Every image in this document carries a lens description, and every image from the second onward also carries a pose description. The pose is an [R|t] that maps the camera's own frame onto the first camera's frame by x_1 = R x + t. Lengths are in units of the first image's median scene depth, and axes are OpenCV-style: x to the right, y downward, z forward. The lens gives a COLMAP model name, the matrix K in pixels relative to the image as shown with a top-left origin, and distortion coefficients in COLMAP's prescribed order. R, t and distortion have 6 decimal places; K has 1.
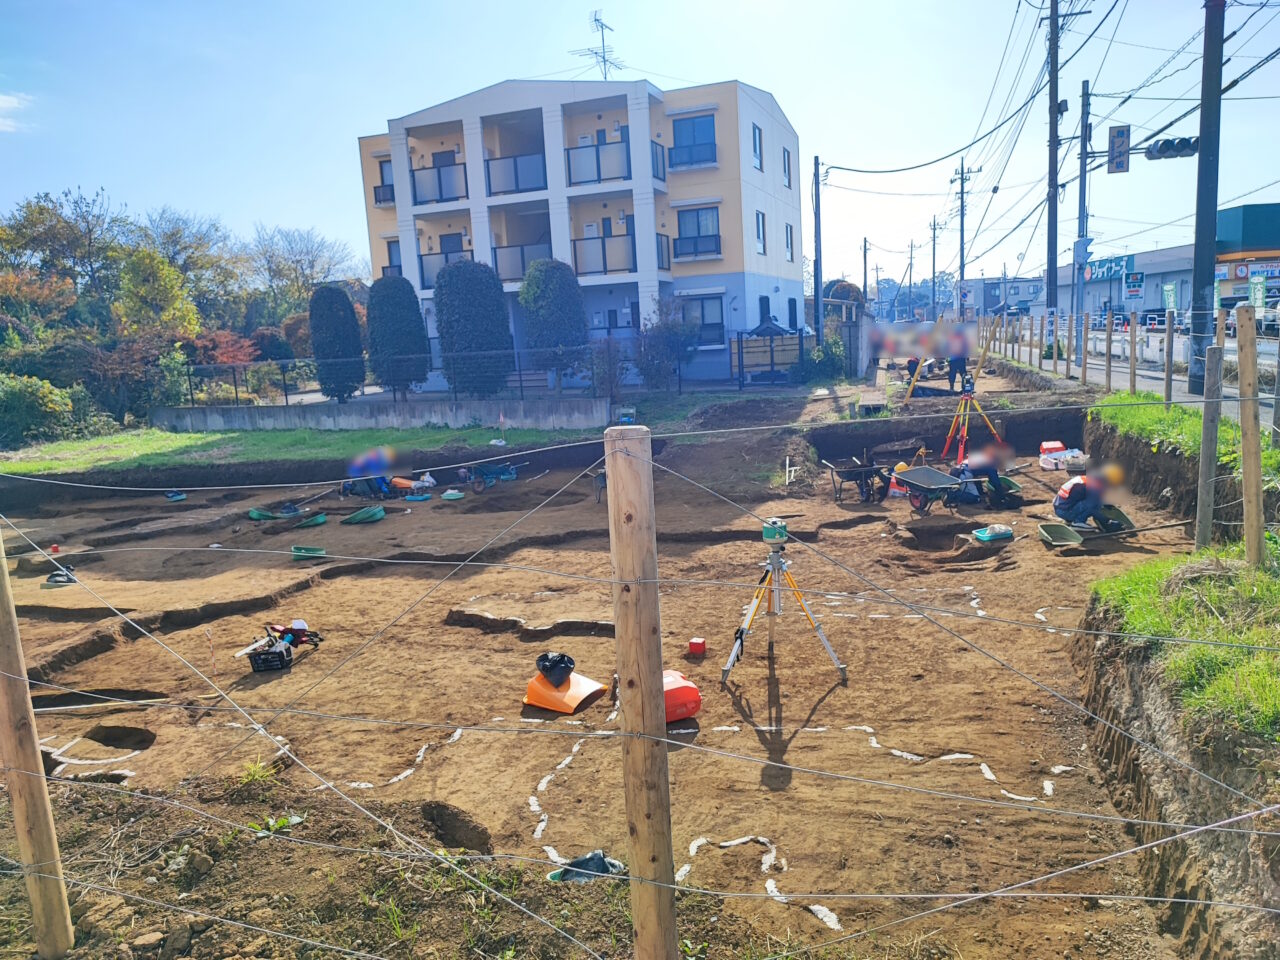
lens RADIAL K [[924.7, 0, 636.5], [0, 924.7, 479.4], [0, 0, 1]] dist [0.028267, -0.030092]
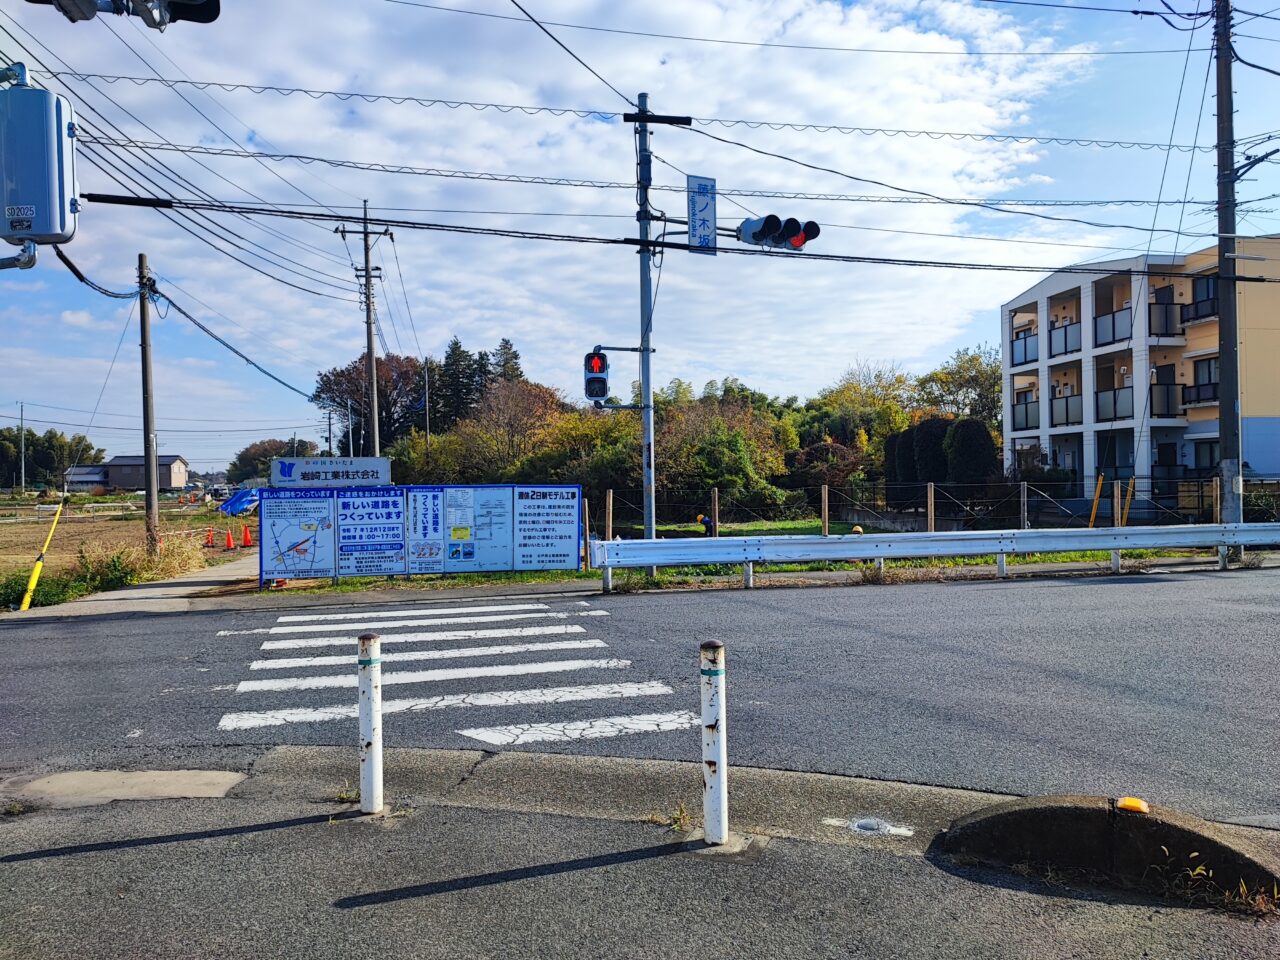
lens RADIAL K [[924.7, 0, 641.9], [0, 924.7, 481.8], [0, 0, 1]] dist [0.028267, -0.030092]
pose [[0.485541, 0.049425, -0.872816, 0.689047], [-0.148025, 0.988632, -0.026362, -0.031889], [0.861591, 0.141998, 0.487337, -0.045065]]
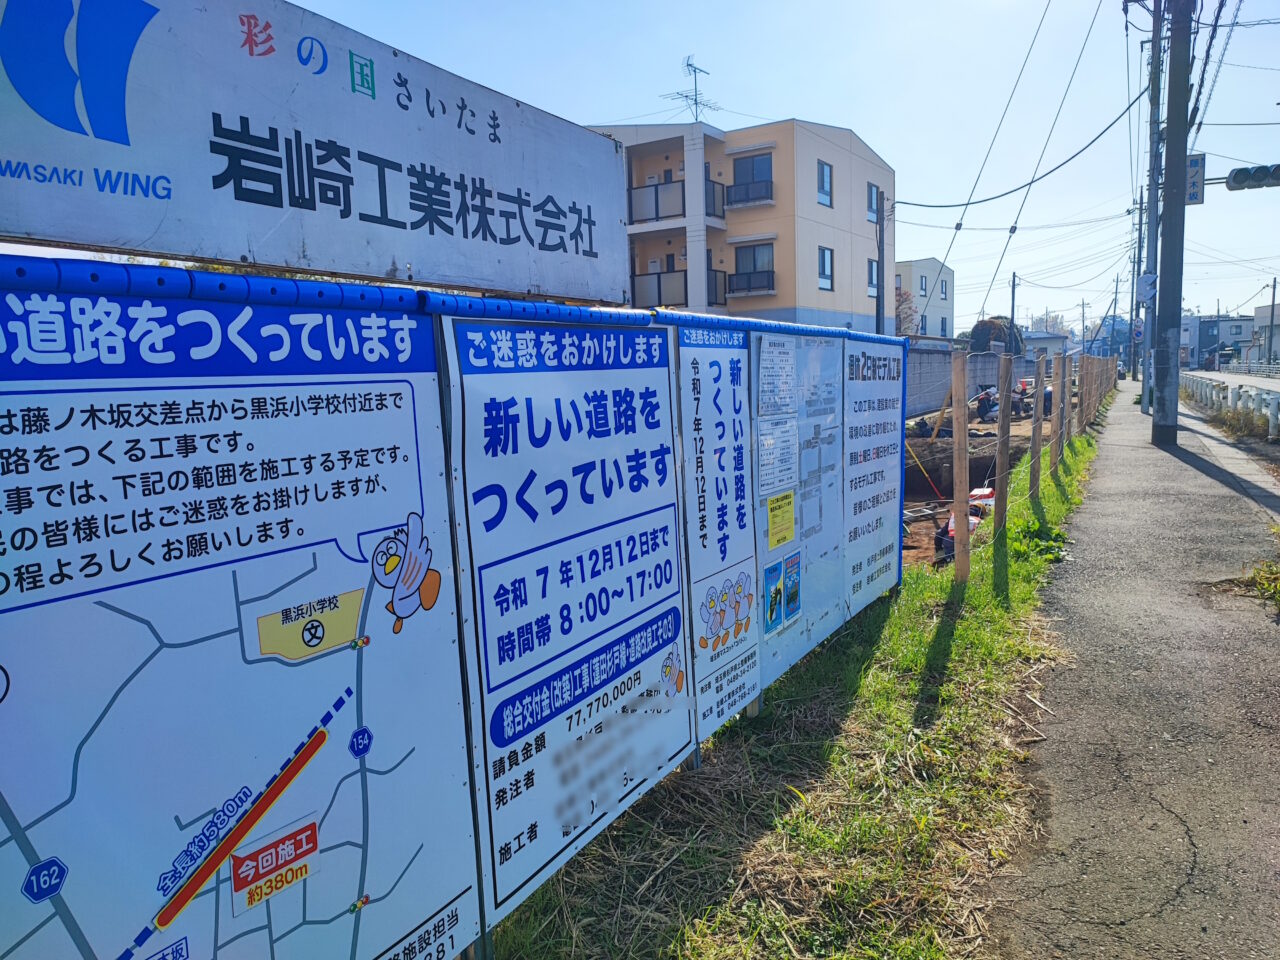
lens RADIAL K [[924.7, 0, 647.2], [0, 924.7, 479.7], [0, 0, 1]] dist [0.028267, -0.030092]
pose [[0.975875, 0.049647, -0.212612, 0.182864], [-0.056691, 0.998022, -0.027159, -0.002204], [0.210843, 0.038557, 0.976759, -0.002893]]
